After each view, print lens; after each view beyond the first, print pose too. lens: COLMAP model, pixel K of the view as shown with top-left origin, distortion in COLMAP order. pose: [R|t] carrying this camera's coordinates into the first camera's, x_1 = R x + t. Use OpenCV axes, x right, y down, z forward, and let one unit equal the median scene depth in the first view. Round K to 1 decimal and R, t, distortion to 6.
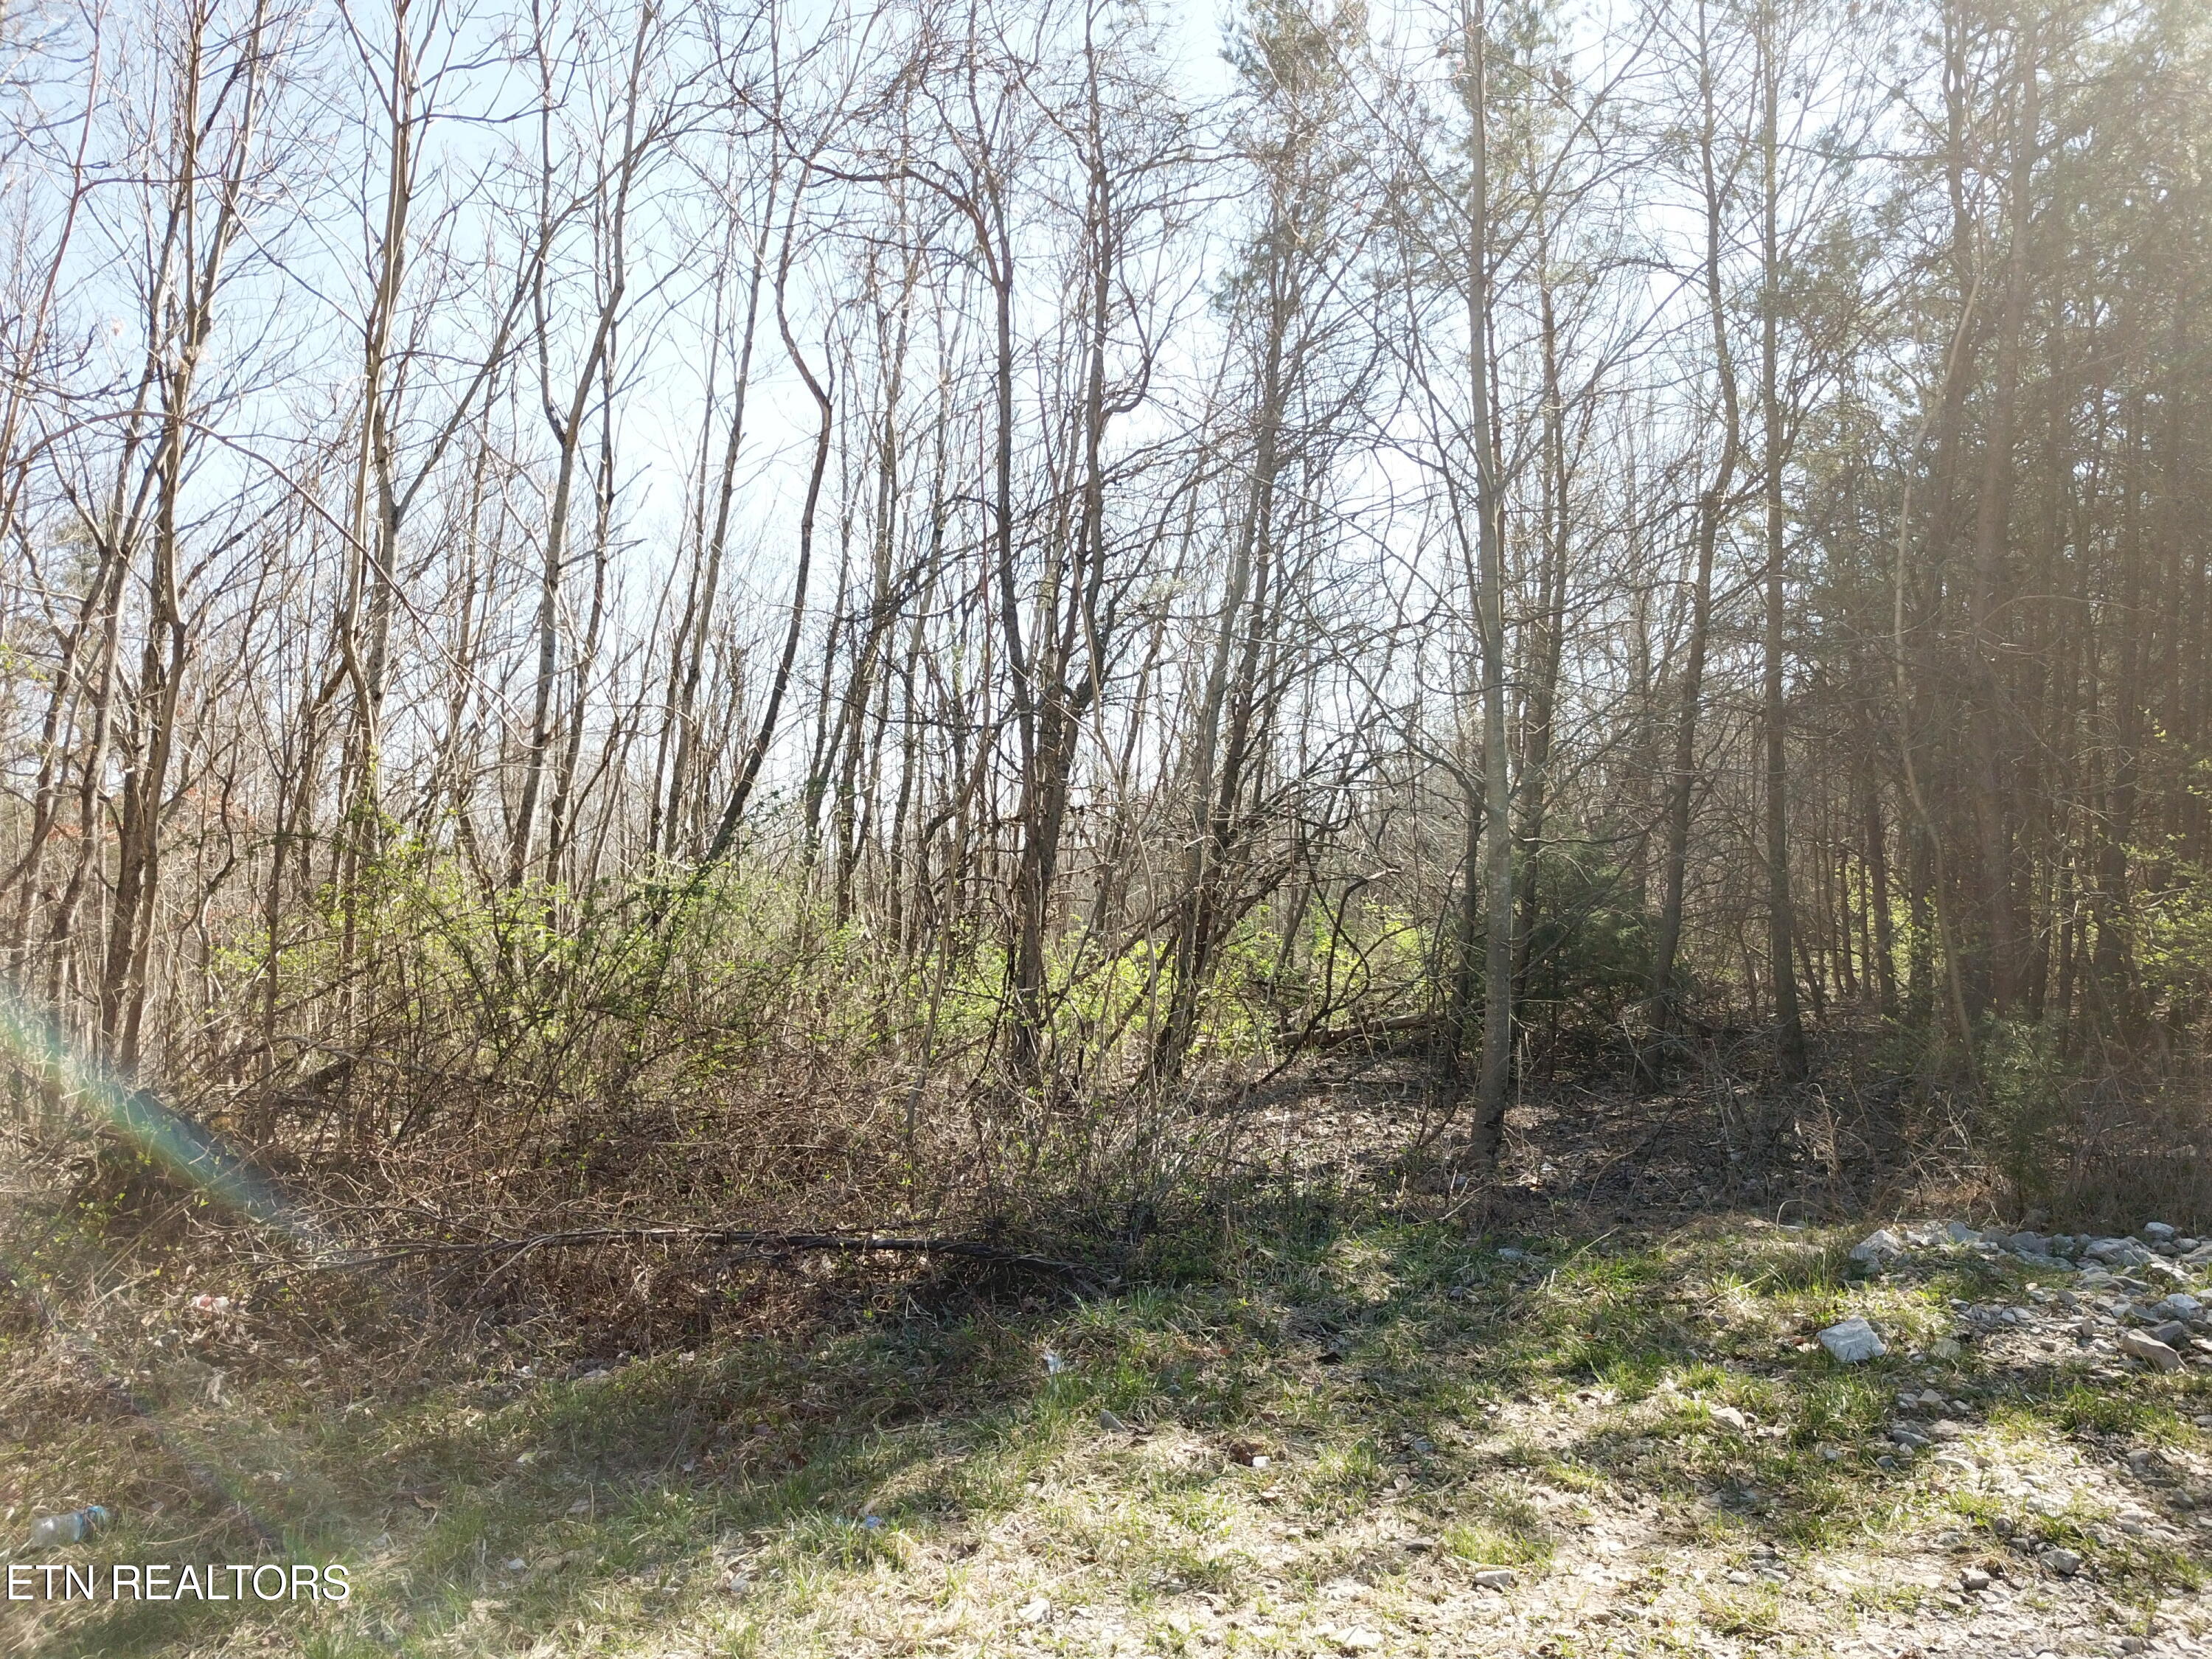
lens RADIAL K [[1704.3, 0, 1097.0], [0, 1704.3, 834.0], [0, 0, 1]] dist [0.013060, -0.013661]
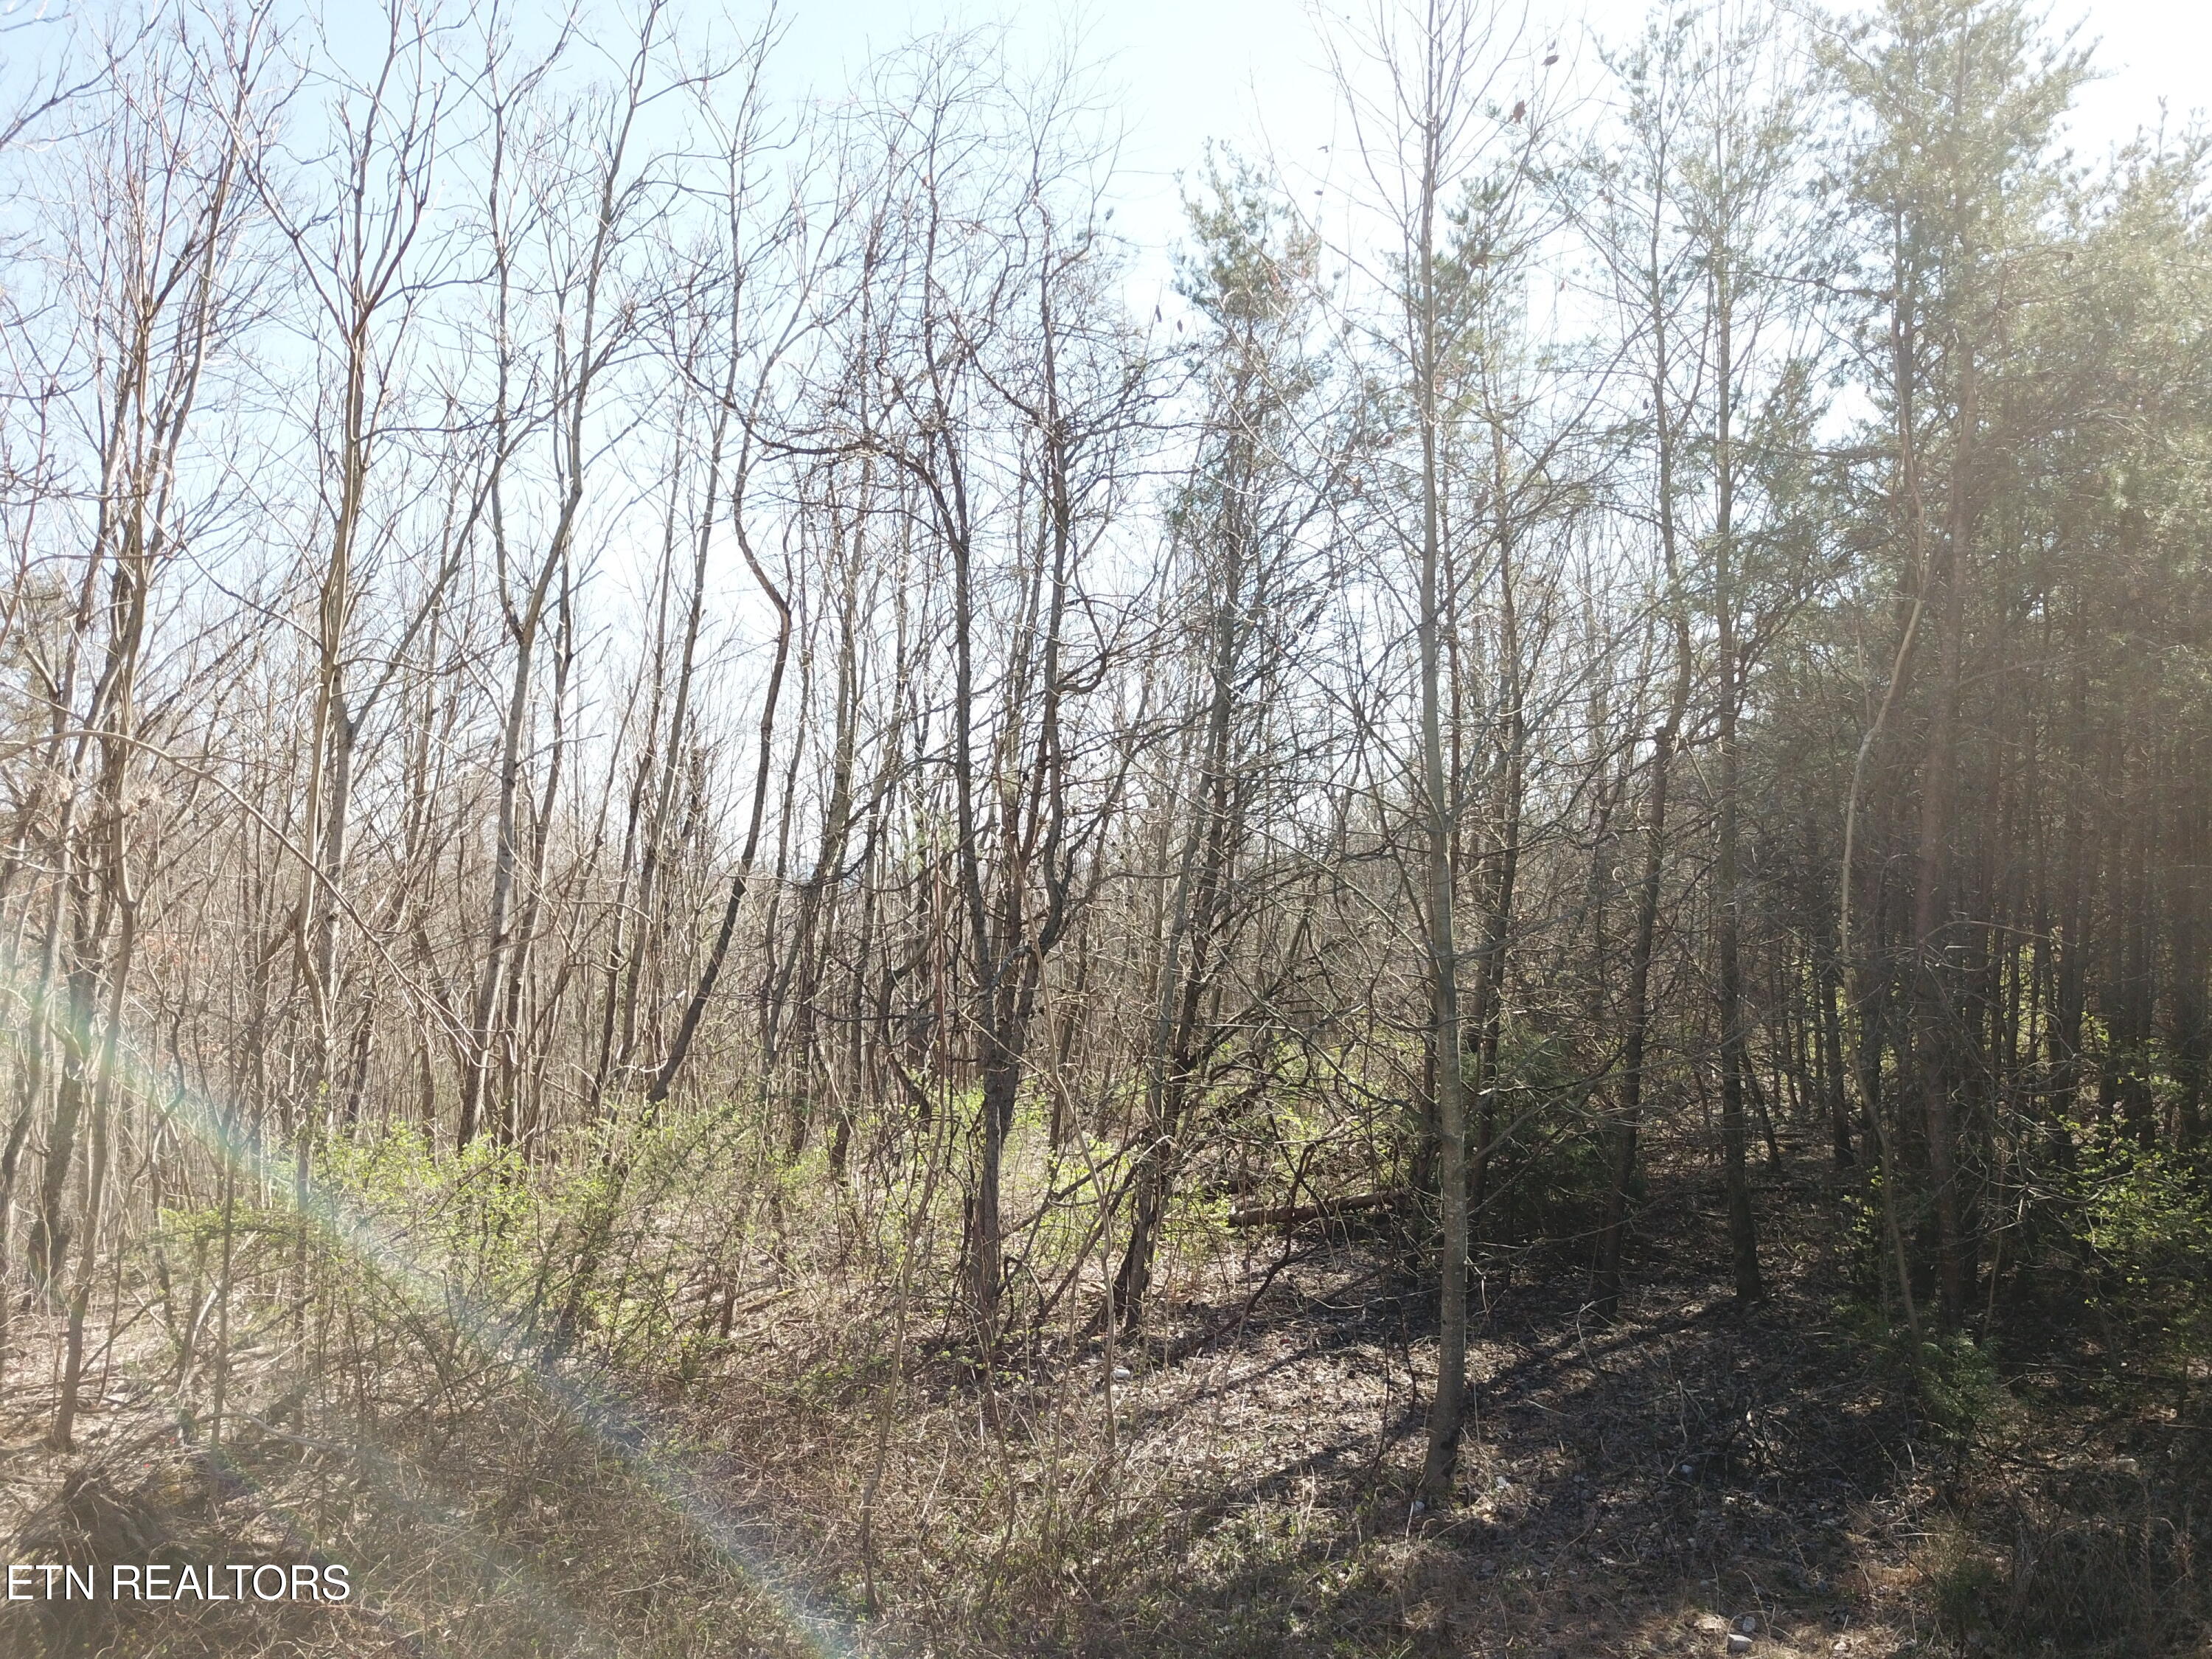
lens RADIAL K [[1704.3, 0, 1109.7], [0, 1704.3, 826.2], [0, 0, 1]] dist [0.013060, -0.013661]
pose [[0.999615, -0.005585, 0.027196, 0.003950], [0.005943, 0.999897, -0.013066, -0.109430], [-0.027120, 0.013223, 0.999545, -0.005450]]
